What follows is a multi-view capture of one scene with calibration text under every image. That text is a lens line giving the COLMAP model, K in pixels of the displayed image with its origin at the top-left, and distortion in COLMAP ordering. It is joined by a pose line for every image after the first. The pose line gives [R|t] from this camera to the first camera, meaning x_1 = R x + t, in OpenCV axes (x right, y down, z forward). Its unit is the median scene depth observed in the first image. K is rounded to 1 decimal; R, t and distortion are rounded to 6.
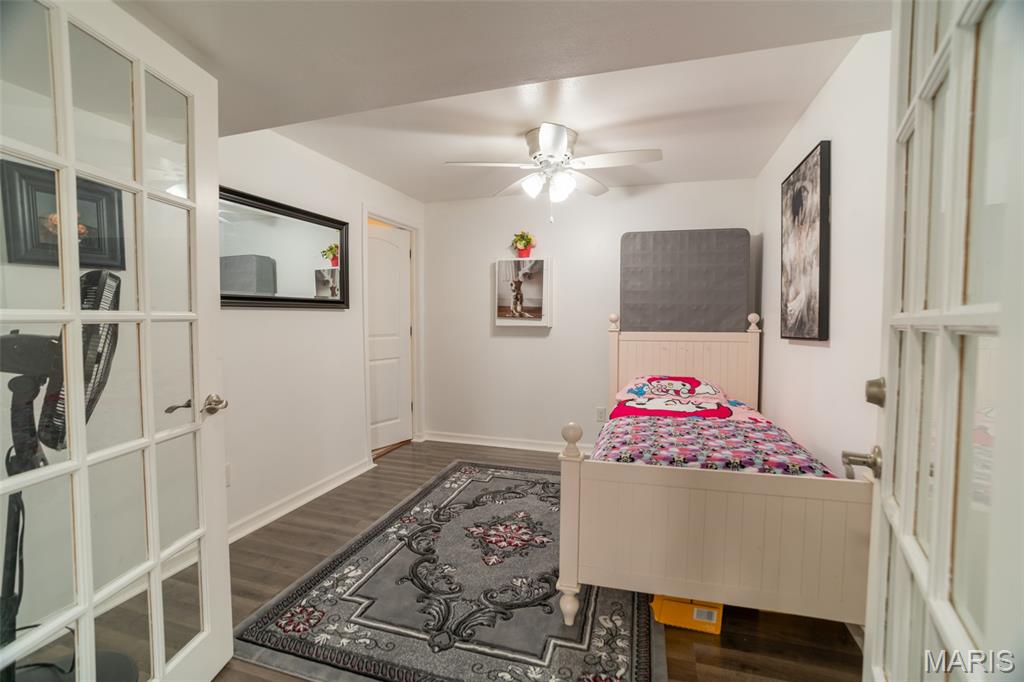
lens RADIAL K [[452.4, 0, 512.0], [0, 452.4, 341.0], [0, 0, 1]] dist [-0.081948, 0.033445]
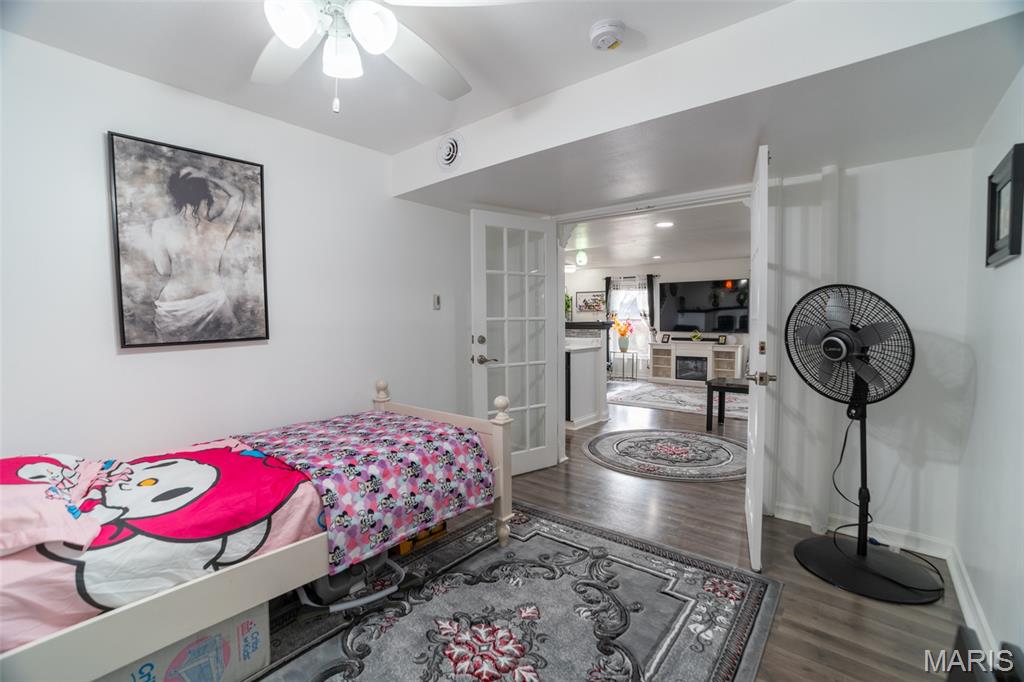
lens RADIAL K [[452.4, 0, 512.0], [0, 452.4, 341.0], [0, 0, 1]] dist [-0.081948, 0.033445]
pose [[-0.925391, -0.015412, 0.378701, -0.373304], [0.022618, 0.995147, 0.095770, -0.103138], [-0.378339, 0.097190, -0.920551, 2.024088]]
